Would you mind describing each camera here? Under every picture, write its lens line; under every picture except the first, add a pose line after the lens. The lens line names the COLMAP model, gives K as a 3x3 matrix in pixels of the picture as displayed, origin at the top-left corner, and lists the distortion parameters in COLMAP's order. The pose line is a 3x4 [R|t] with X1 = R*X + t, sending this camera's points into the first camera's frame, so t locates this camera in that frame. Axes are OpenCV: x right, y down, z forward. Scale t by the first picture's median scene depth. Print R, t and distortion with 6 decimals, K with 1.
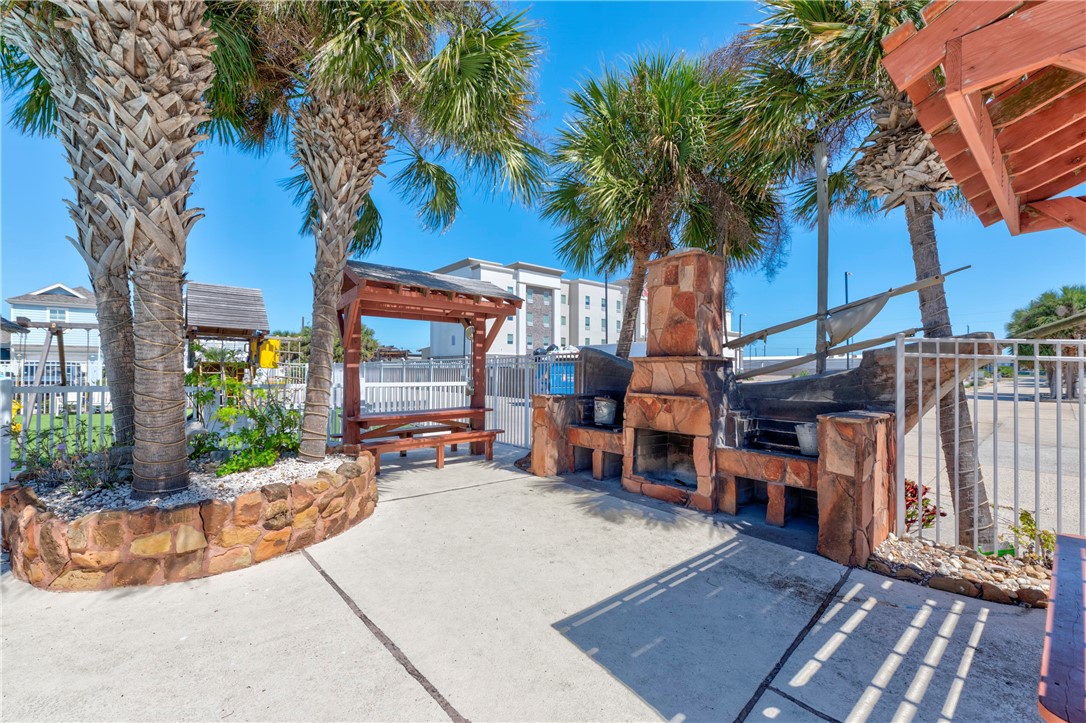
lens RADIAL K [[438.2, 0, 538.9], [0, 438.2, 369.1], [0, 0, 1]] dist [0.003146, -0.002397]
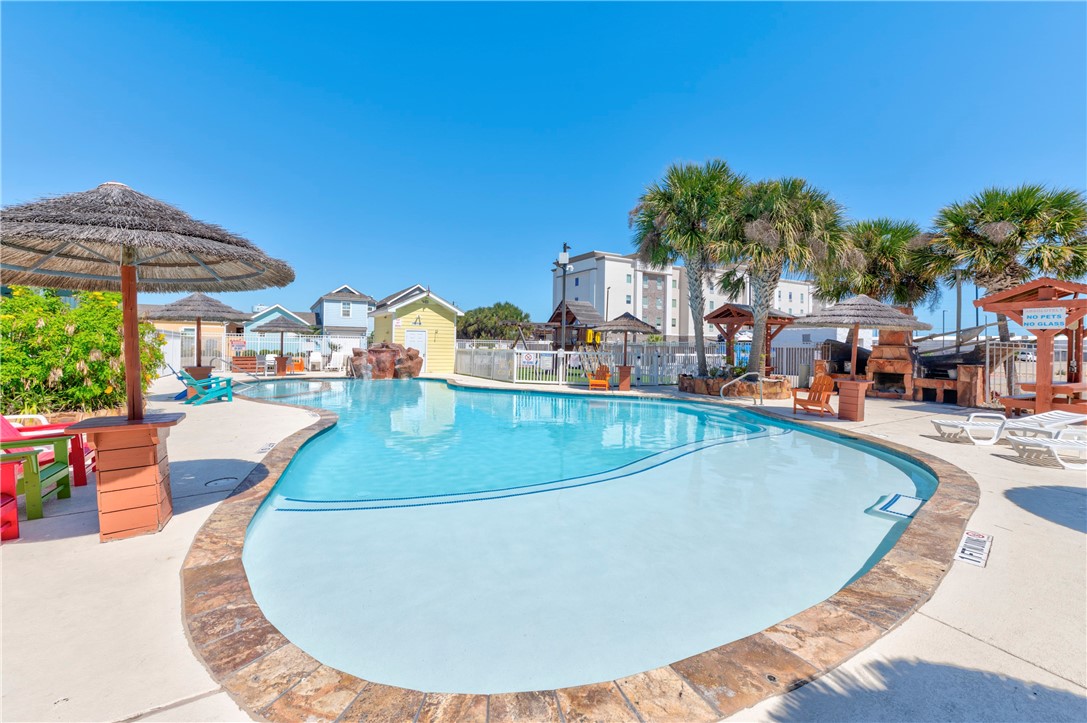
lens RADIAL K [[436.6, 0, 526.7], [0, 436.6, 344.7], [0, 0, 1]] dist [0.002894, 0.000485]
pose [[0.982230, 0.013217, -0.187213, -1.823717], [-0.013737, 0.999905, -0.001482, 0.002186], [0.187176, 0.004028, 0.982318, -2.684708]]
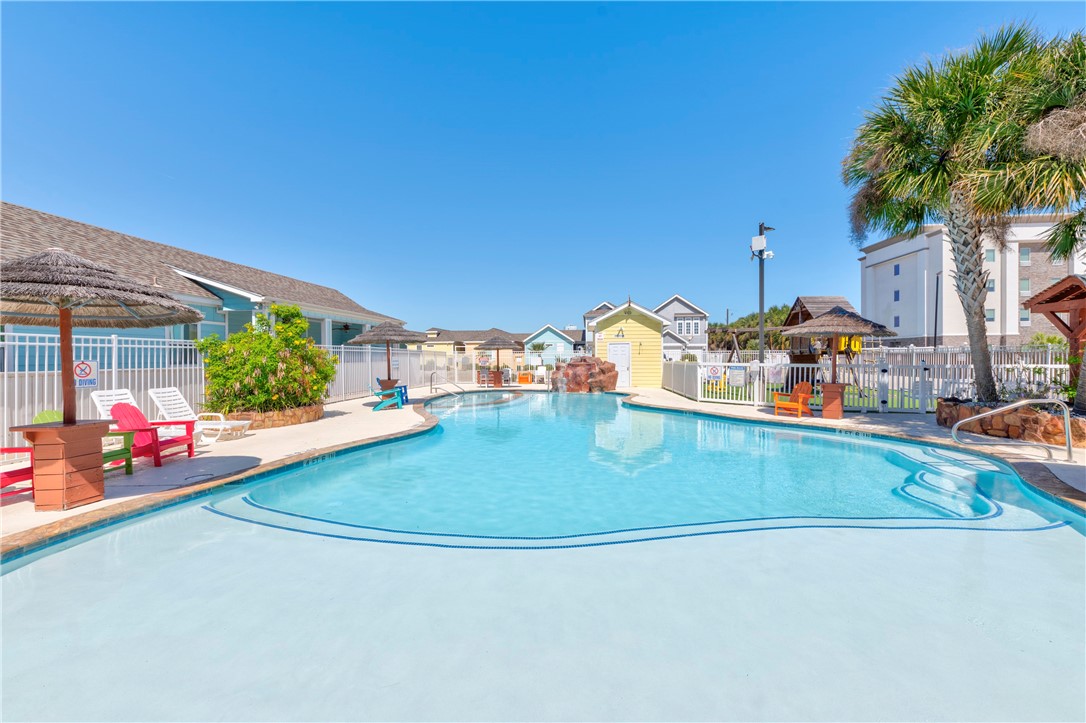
lens RADIAL K [[438.2, 0, 554.2], [0, 438.2, 356.6], [0, 0, 1]] dist [0.003146, -0.002397]
pose [[0.707959, -0.006705, -0.706222, -1.045223], [0.008584, 0.999963, -0.000888, -0.003726], [0.706202, -0.005434, 0.707990, -1.902009]]
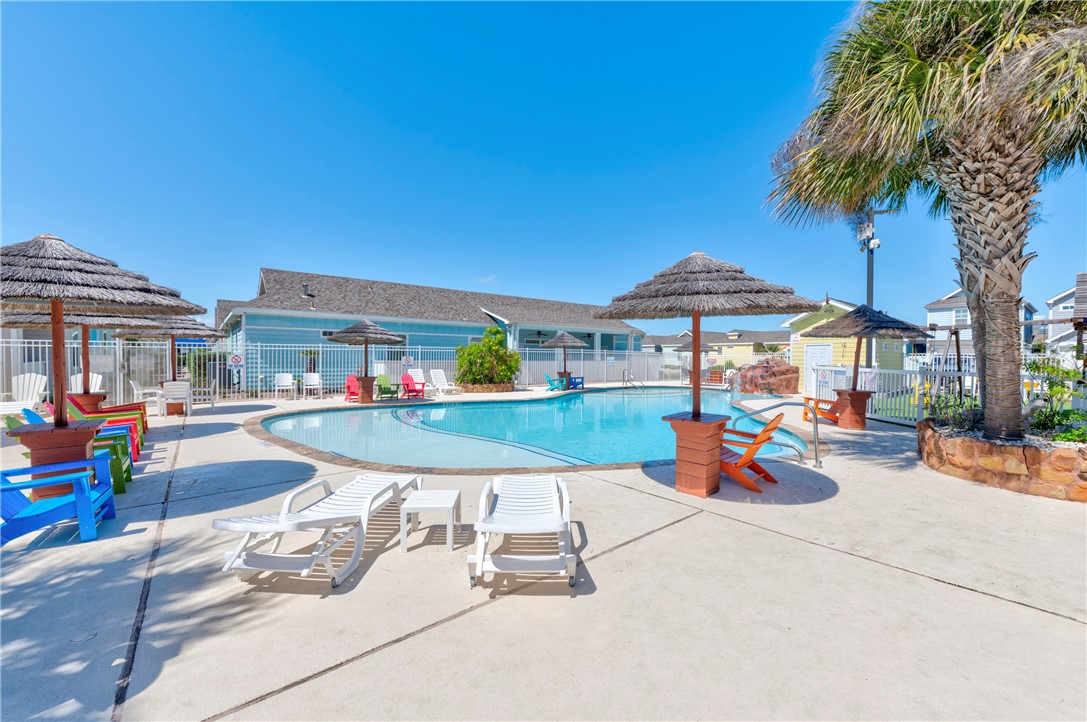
lens RADIAL K [[436.6, 0, 549.1], [0, 436.6, 362.2], [0, 0, 1]] dist [0.002894, 0.000485]
pose [[-0.019656, 0.009433, -0.999762, 0.621639], [-0.006753, 0.999931, 0.009567, 0.001632], [0.999784, 0.006940, -0.019591, -0.503577]]
